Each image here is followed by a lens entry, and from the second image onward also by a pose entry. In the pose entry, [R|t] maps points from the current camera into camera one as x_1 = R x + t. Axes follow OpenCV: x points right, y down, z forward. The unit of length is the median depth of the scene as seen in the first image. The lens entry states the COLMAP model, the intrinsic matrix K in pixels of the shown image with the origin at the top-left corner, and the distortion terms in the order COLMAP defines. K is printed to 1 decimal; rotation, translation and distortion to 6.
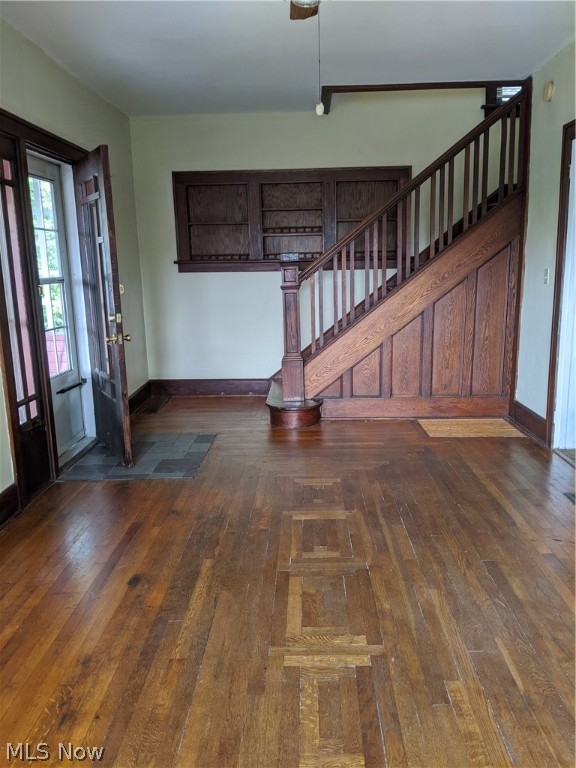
lens RADIAL K [[610.0, 0, 285.6], [0, 610.0, 391.4], [0, 0, 1]] dist [0.042717, -0.071205]
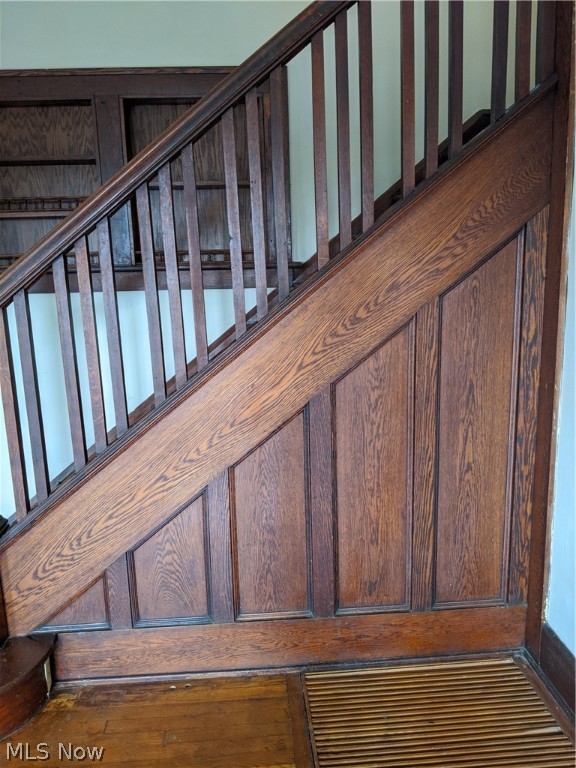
lens RADIAL K [[610.0, 0, 292.1], [0, 610.0, 378.9], [0, 0, 1]] dist [0.042717, -0.071205]
pose [[0.995227, -0.024159, 0.094551, 0.177389], [0.026339, 0.999414, -0.021871, -0.137436], [-0.093967, 0.024257, 0.995280, 0.611252]]
